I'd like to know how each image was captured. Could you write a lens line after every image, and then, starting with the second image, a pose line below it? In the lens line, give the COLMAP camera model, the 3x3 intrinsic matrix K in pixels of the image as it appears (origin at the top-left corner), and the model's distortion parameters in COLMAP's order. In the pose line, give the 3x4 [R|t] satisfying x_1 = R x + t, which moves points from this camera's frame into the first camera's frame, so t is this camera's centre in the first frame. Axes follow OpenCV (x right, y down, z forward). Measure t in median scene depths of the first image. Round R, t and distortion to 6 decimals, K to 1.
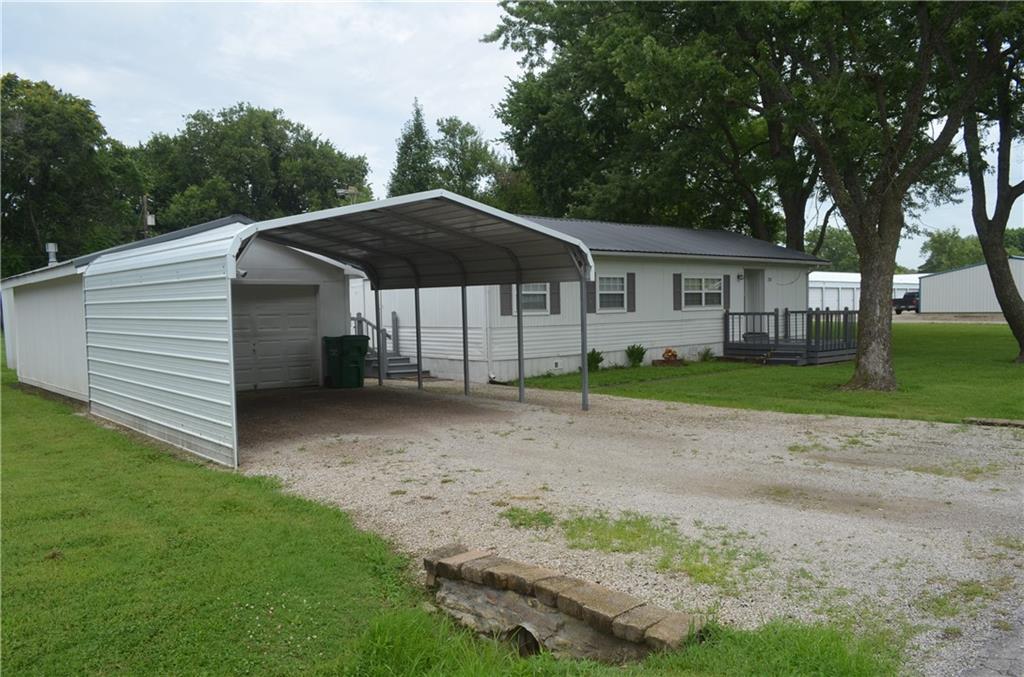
lens RADIAL K [[796.1, 0, 512.2], [0, 796.1, 348.5], [0, 0, 1]] dist [-0.013595, 0.005243]
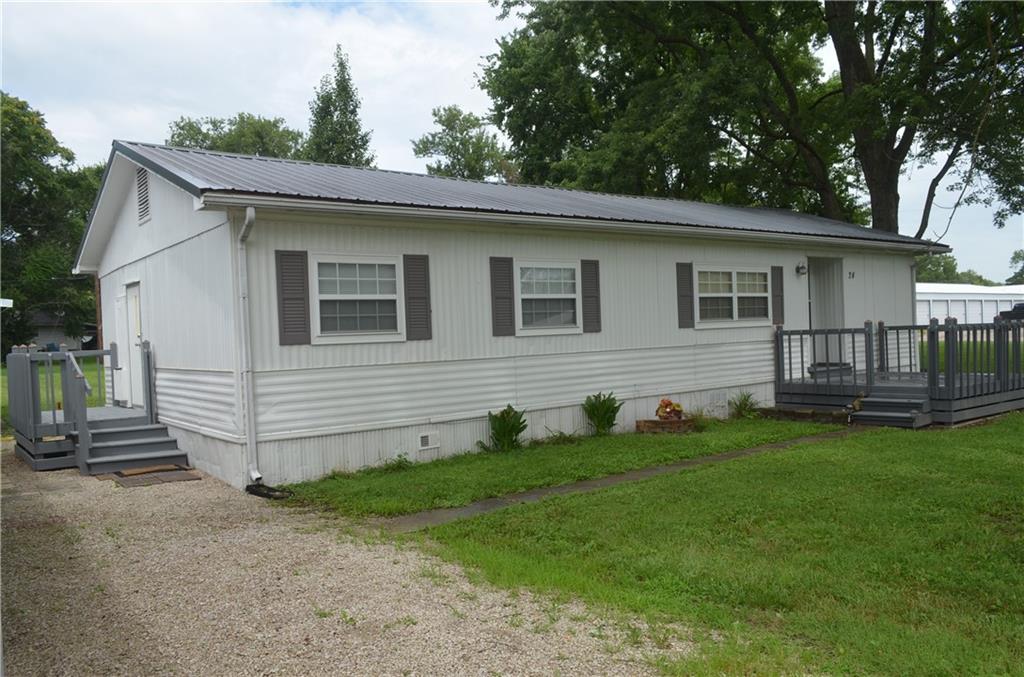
lens RADIAL K [[796.1, 0, 518.2], [0, 796.1, 347.5], [0, 0, 1]] dist [-0.013595, 0.005243]
pose [[0.996901, -0.019598, -0.076180, 0.127619], [0.017061, 0.999282, -0.033815, -0.016945], [0.076788, 0.032411, 0.996521, 0.418327]]
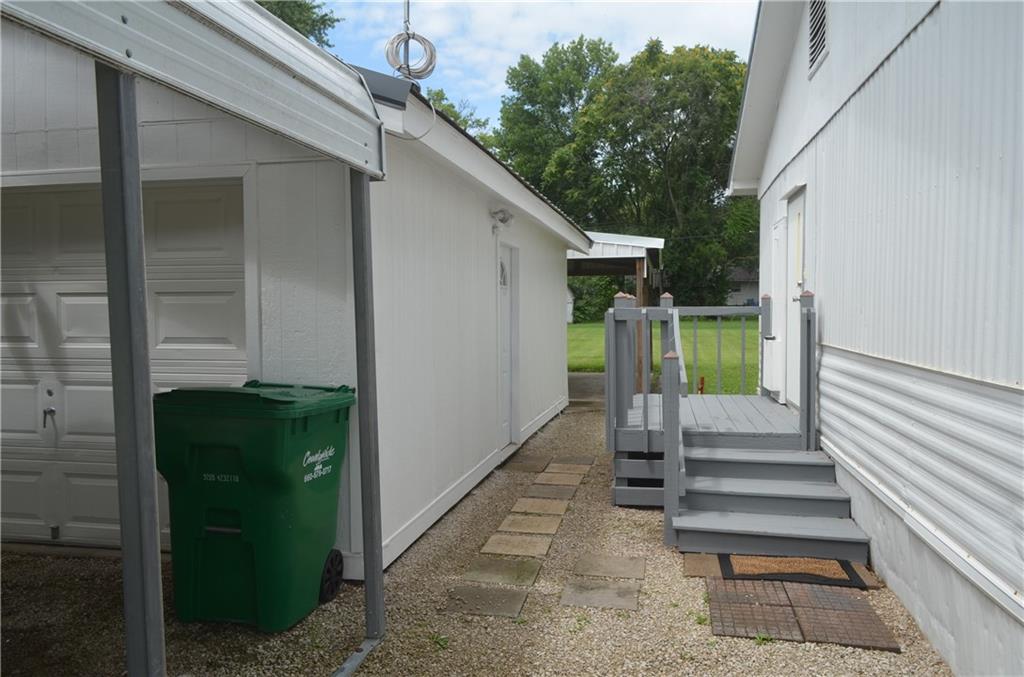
lens RADIAL K [[796.1, 0, 514.1], [0, 796.1, 344.3], [0, 0, 1]] dist [-0.013595, 0.005243]
pose [[0.614391, 0.049711, -0.787435, 0.011363], [-0.046452, 0.998561, 0.026796, -0.026722], [0.787633, 0.020115, 0.615816, 0.646913]]
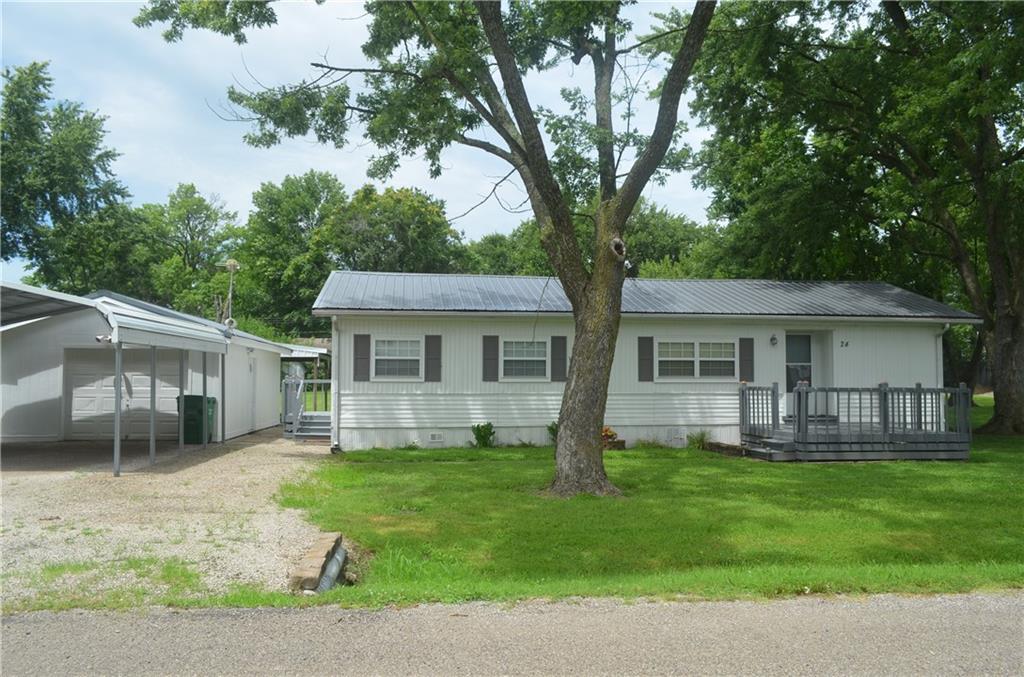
lens RADIAL K [[796.1, 0, 514.4], [0, 796.1, 347.6], [0, 0, 1]] dist [-0.013595, 0.005243]
pose [[0.826868, -0.002602, -0.562390, 0.536842], [-0.047706, 0.996061, -0.074749, -0.014980], [0.560369, 0.088637, 0.823487, 0.242391]]
